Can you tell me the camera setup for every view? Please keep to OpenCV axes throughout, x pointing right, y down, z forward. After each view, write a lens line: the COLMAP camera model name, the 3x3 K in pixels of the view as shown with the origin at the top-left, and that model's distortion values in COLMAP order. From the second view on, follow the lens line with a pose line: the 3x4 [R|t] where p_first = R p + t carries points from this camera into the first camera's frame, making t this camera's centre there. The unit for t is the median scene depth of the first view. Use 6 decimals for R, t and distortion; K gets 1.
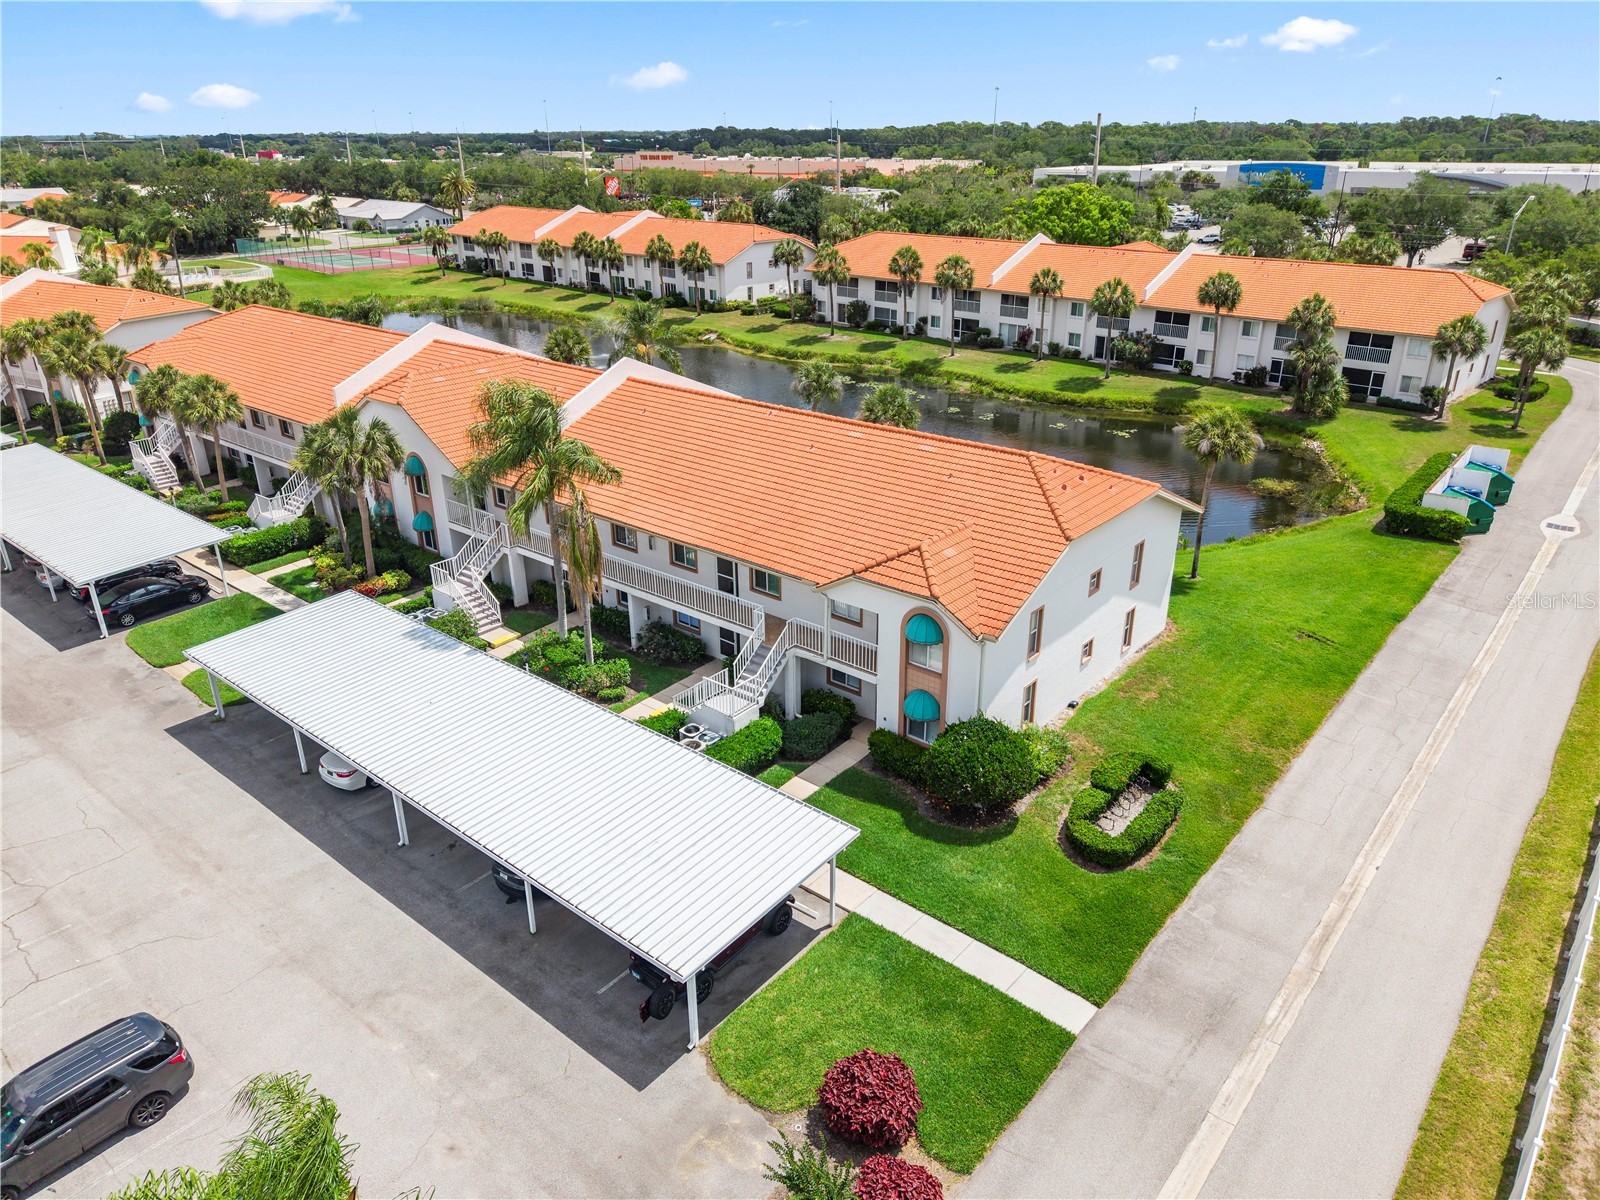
lens RADIAL K [[1069.8, 0, 795.1], [0, 1069.8, 613.8], [0, 0, 1]] dist [0.037305, -0.042517]
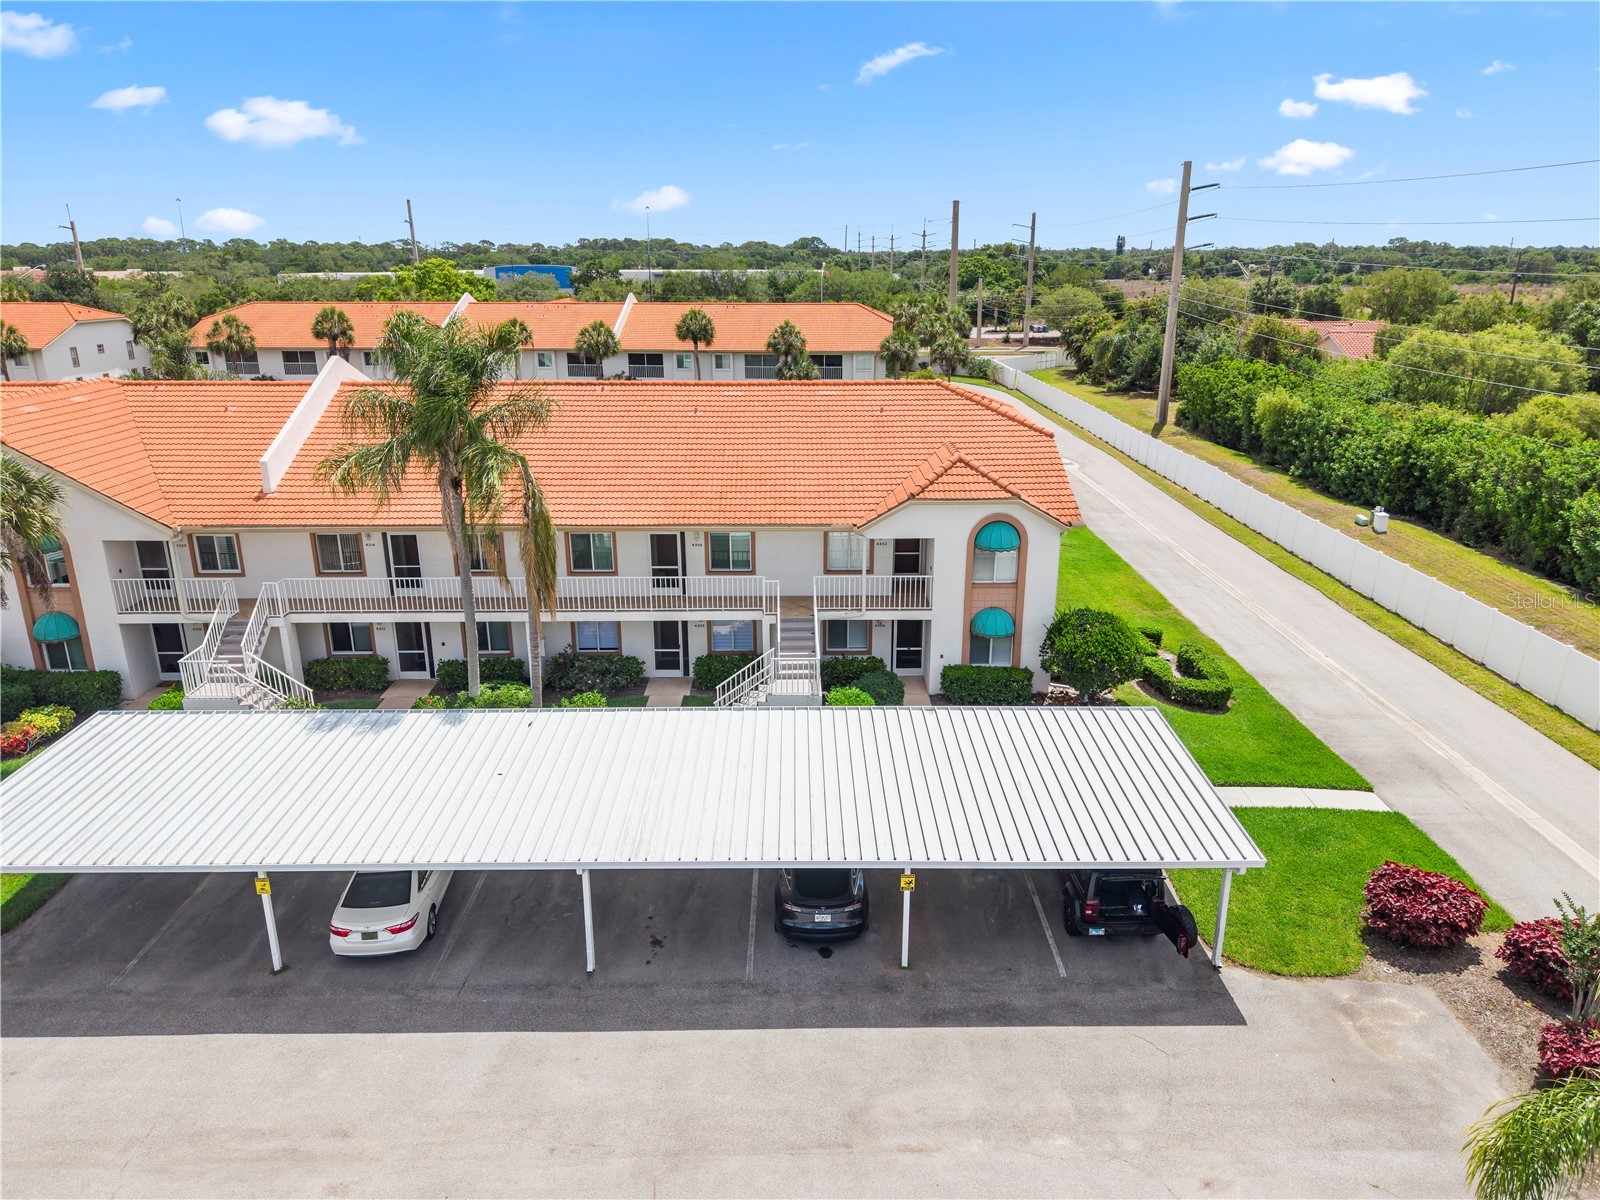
lens RADIAL K [[1069.8, 0, 809.6], [0, 1069.8, 599.3], [0, 0, 1]] dist [0.037305, -0.042517]
pose [[0.763368, -0.191953, 0.616784, -0.498380], [0.261622, 0.964884, -0.023513, 0.038338], [-0.590612, 0.179313, 0.786781, 0.291317]]
